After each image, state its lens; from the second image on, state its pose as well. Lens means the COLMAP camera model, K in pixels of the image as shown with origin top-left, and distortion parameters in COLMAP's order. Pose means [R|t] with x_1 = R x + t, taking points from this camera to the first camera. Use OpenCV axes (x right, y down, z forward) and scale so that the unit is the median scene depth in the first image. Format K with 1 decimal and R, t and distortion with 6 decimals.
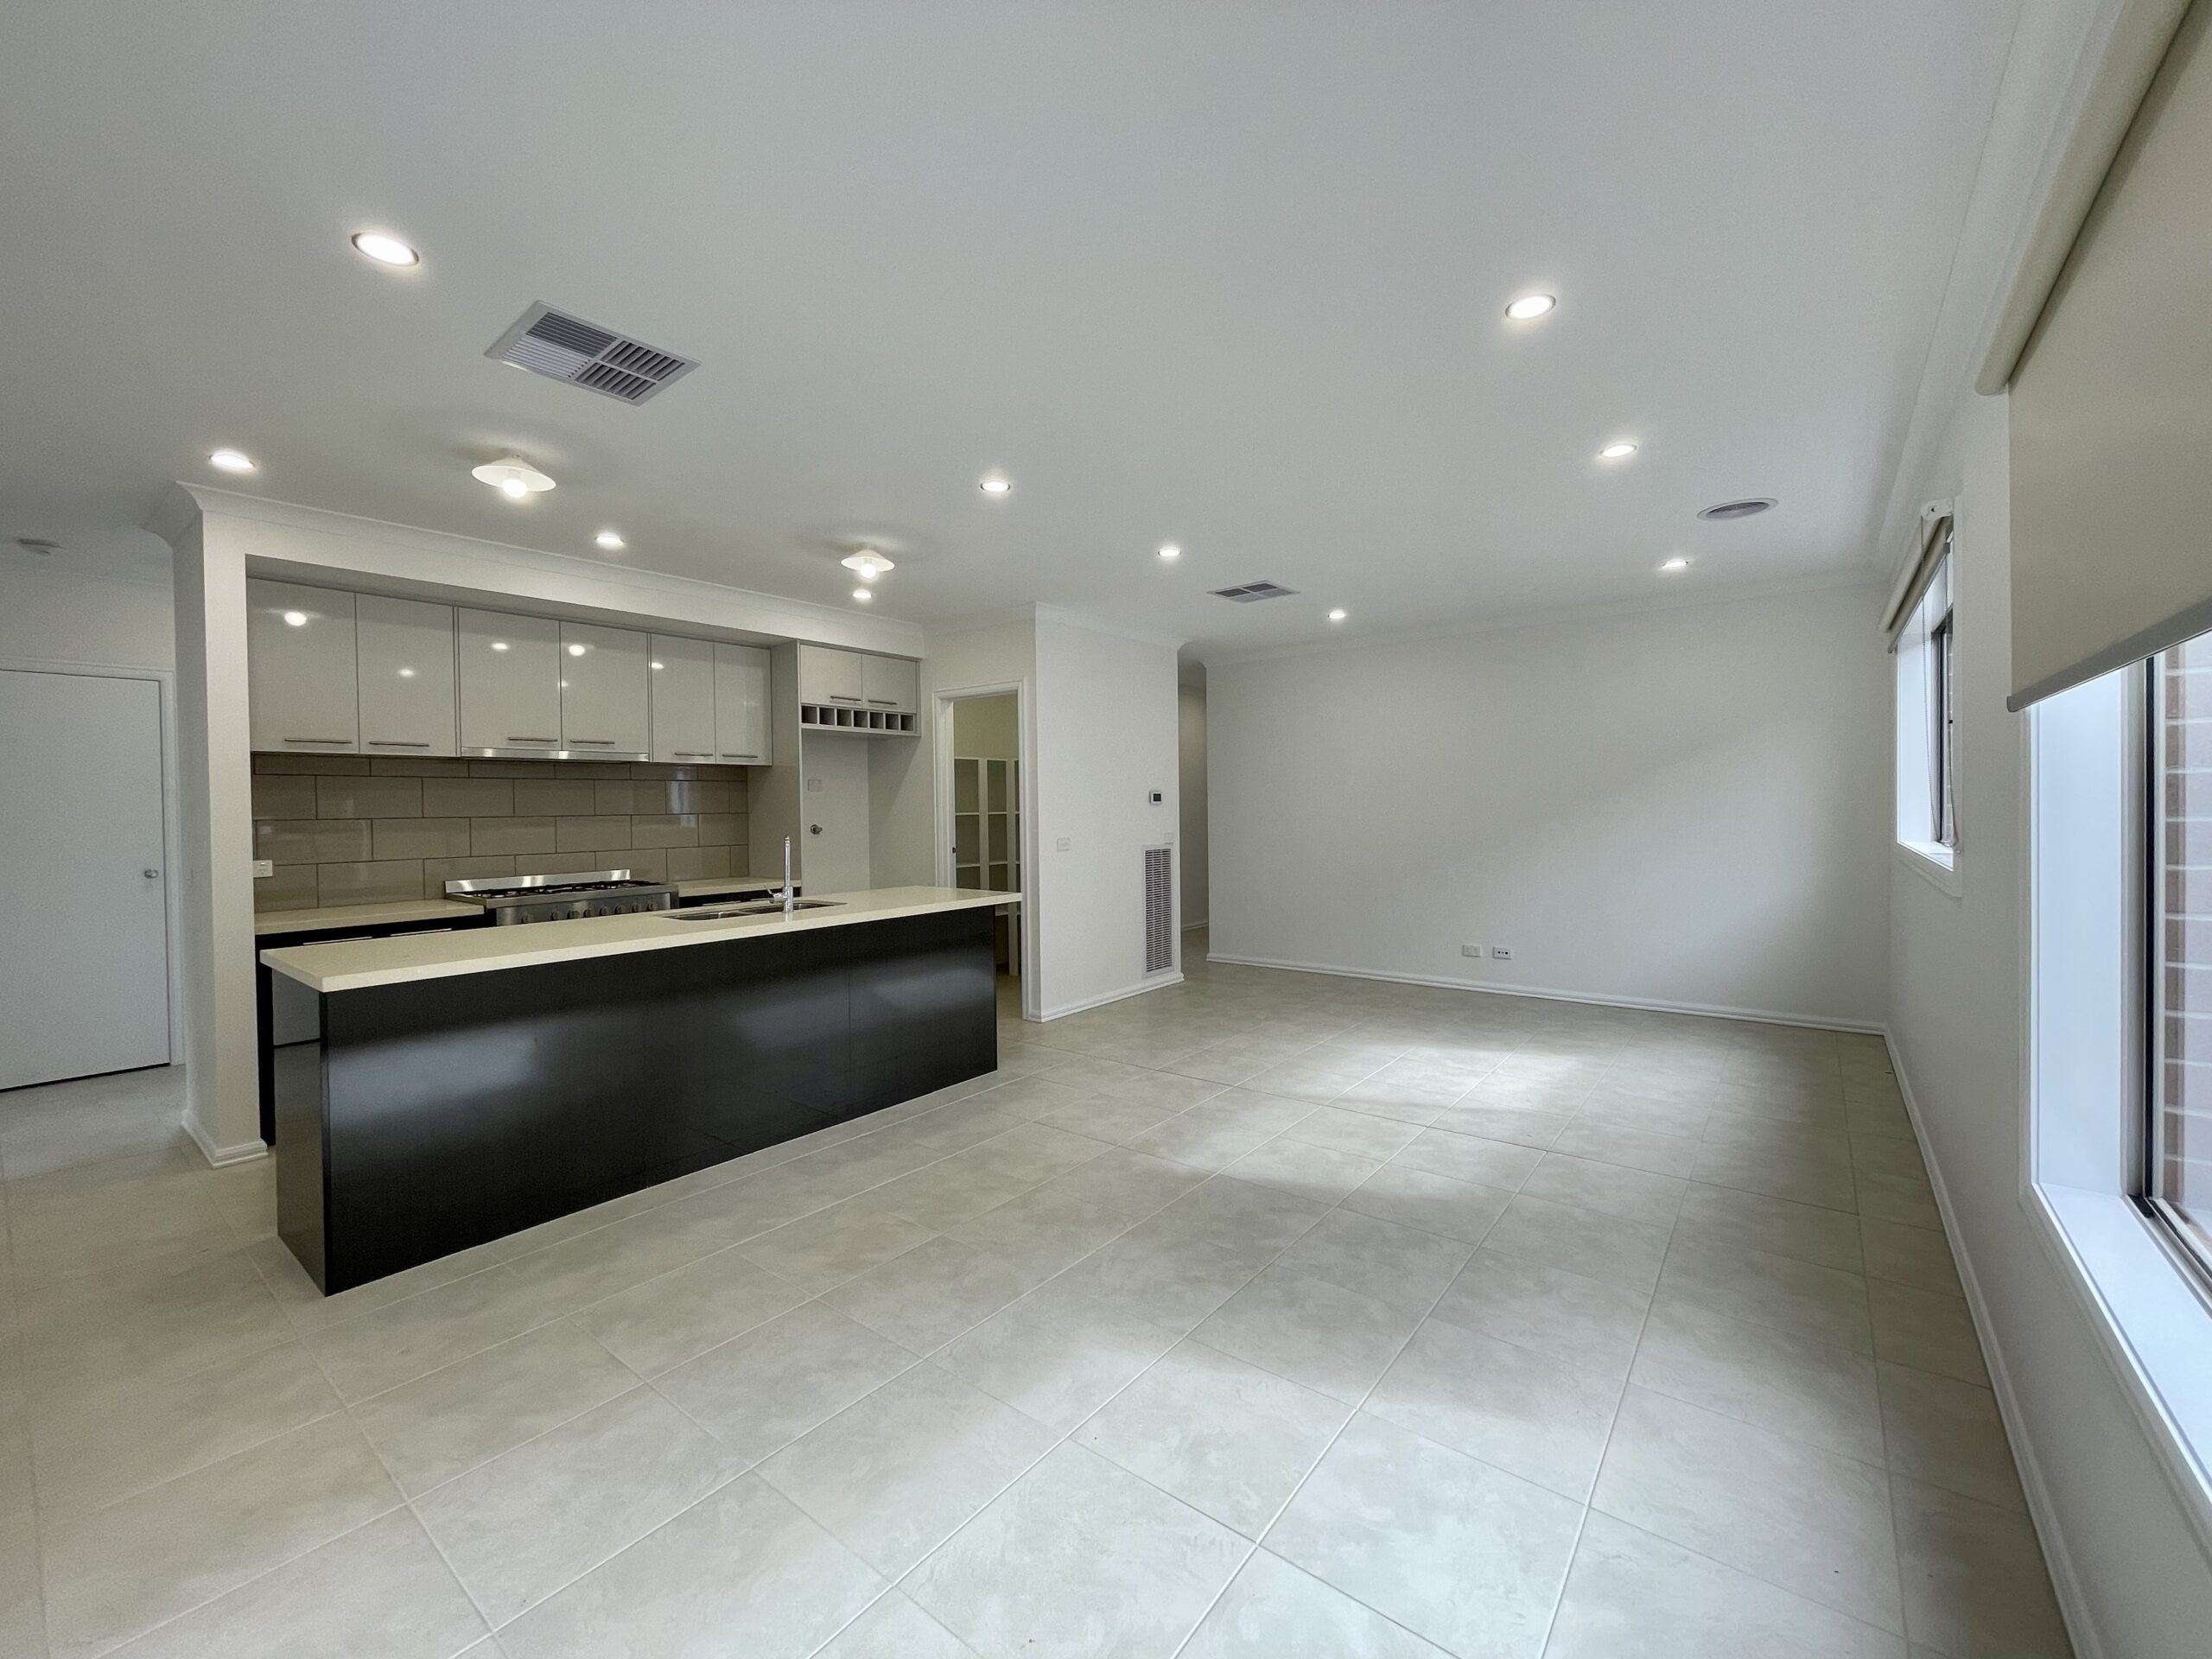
lens RADIAL K [[897.4, 0, 1108.4], [0, 897.4, 818.0], [0, 0, 1]] dist [-0.001818, -0.000422]
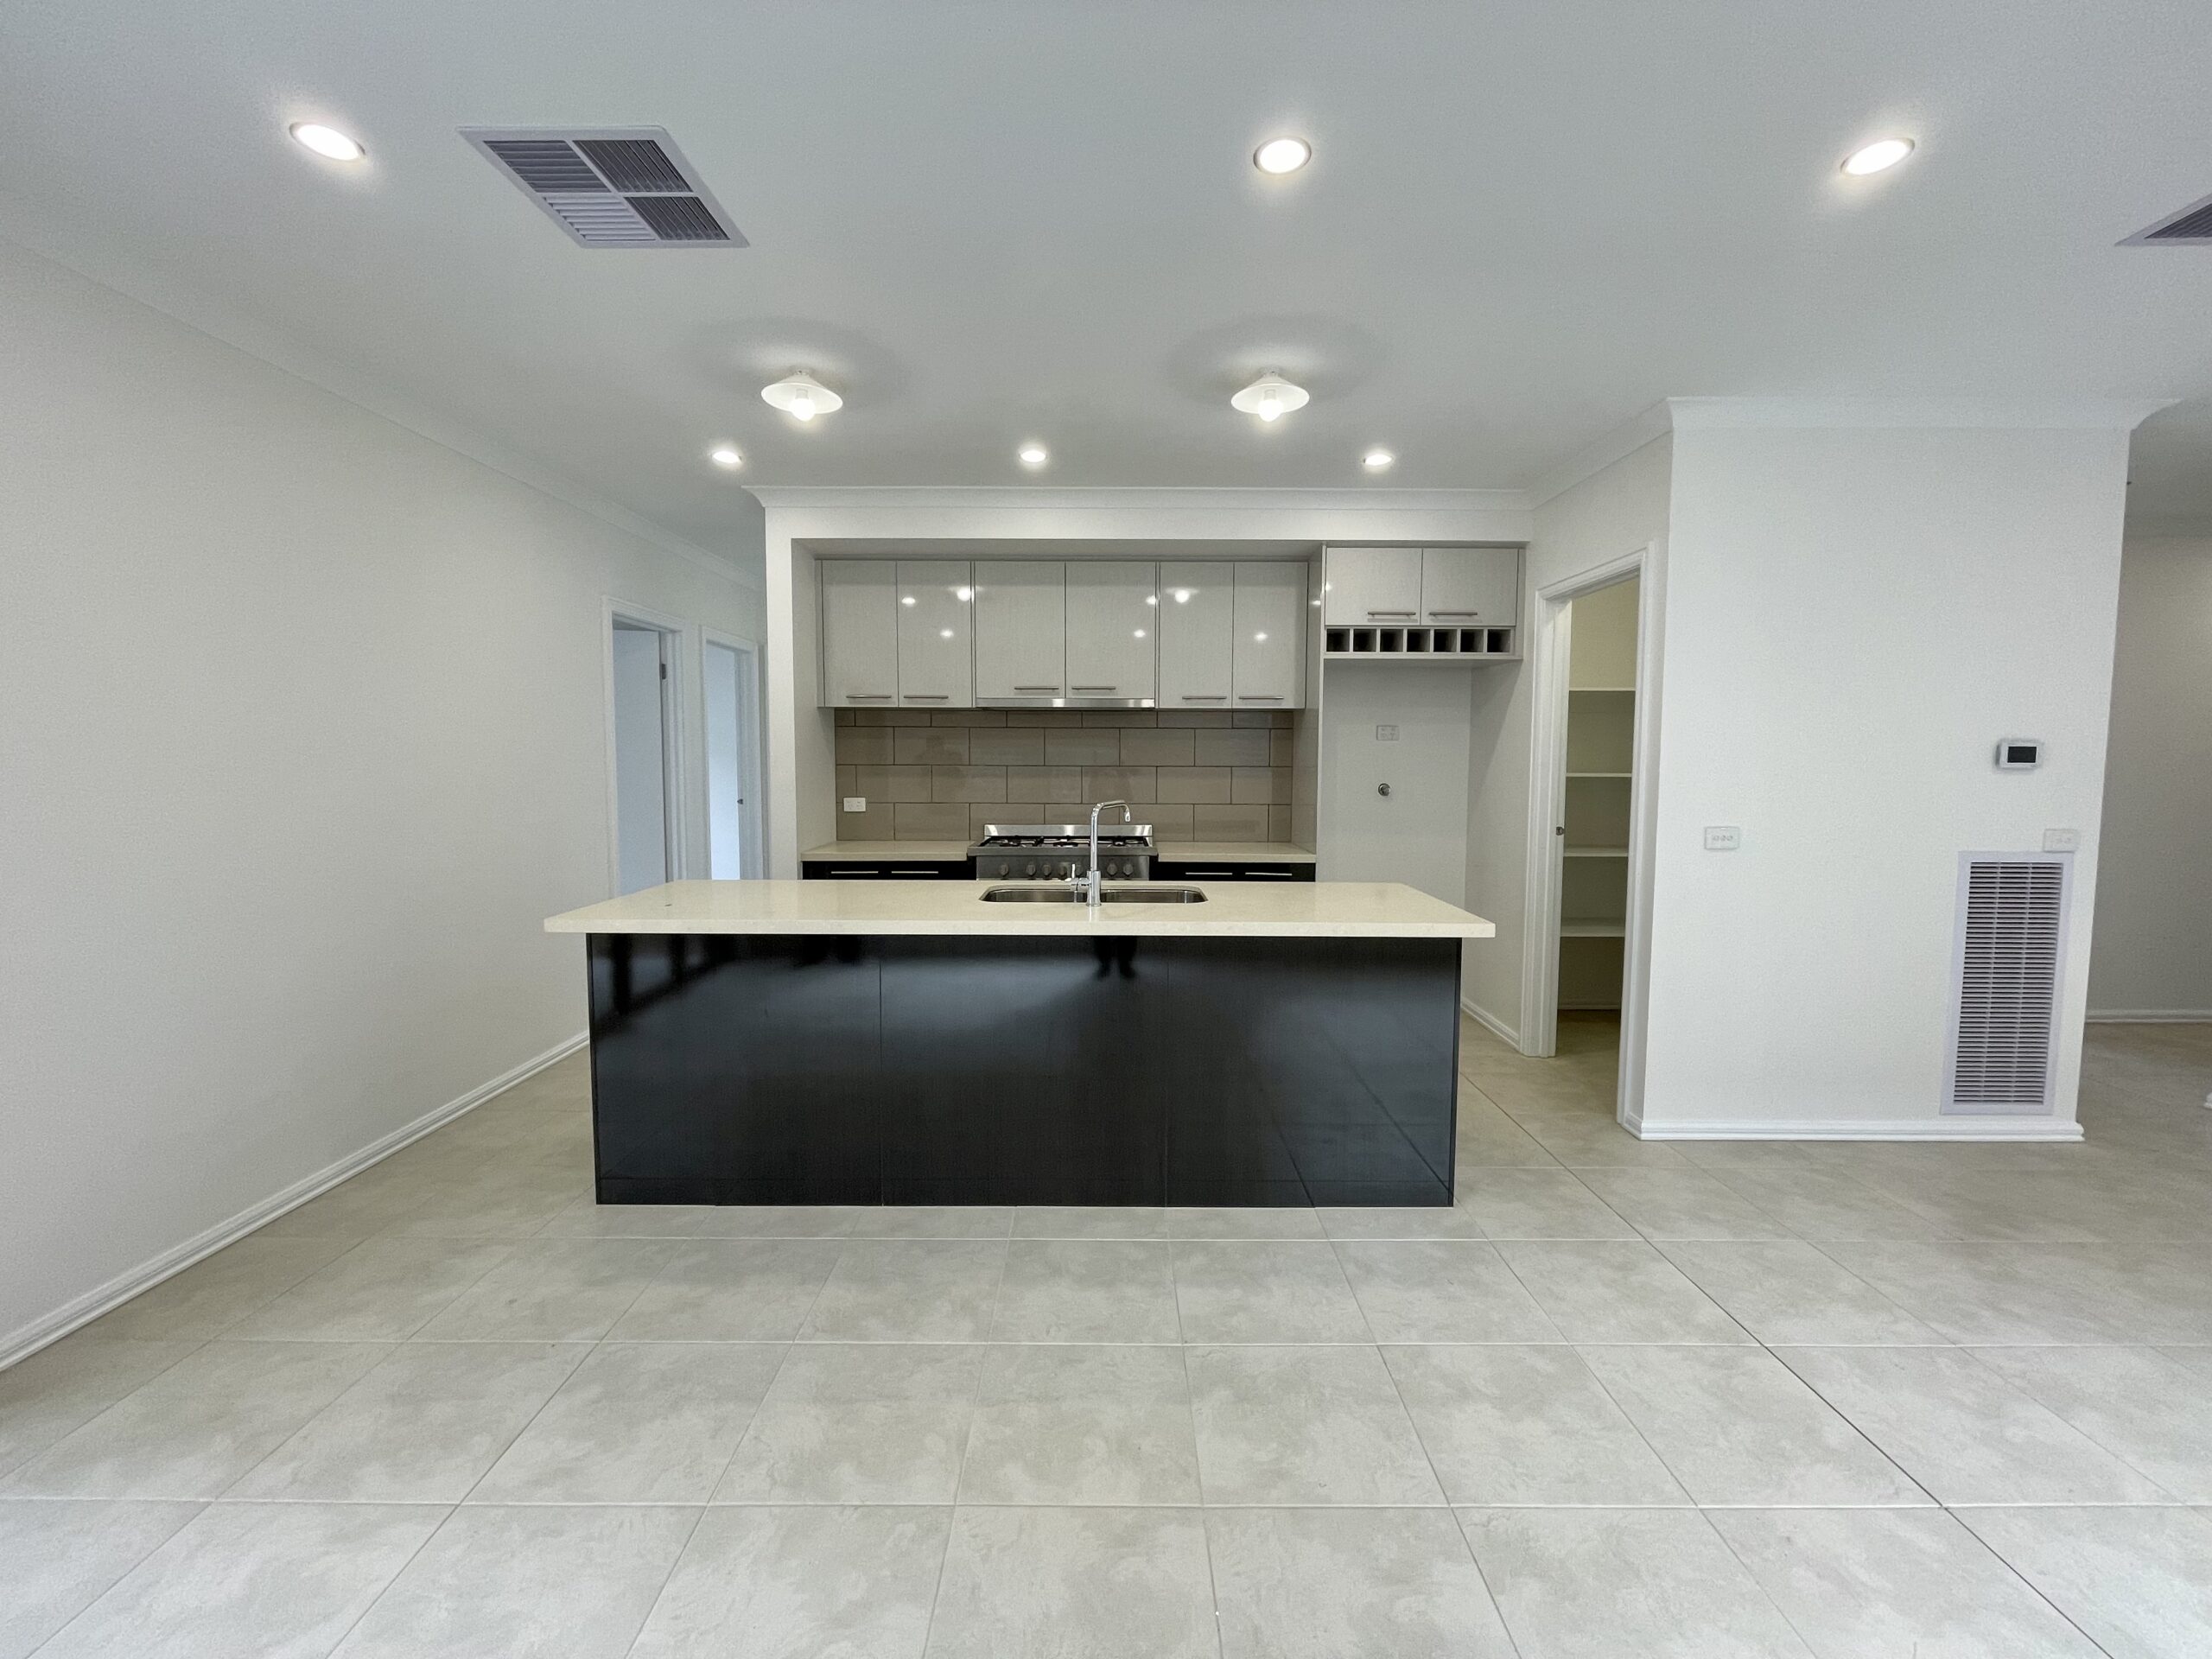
lens RADIAL K [[897.4, 0, 1108.7], [0, 897.4, 820.0], [0, 0, 1]] dist [-0.001818, -0.000422]
pose [[0.617323, 0.072291, -0.783381, 0.174215], [-0.023707, 0.997026, 0.073324, -0.015858], [0.786352, -0.026693, 0.617201, 0.421655]]
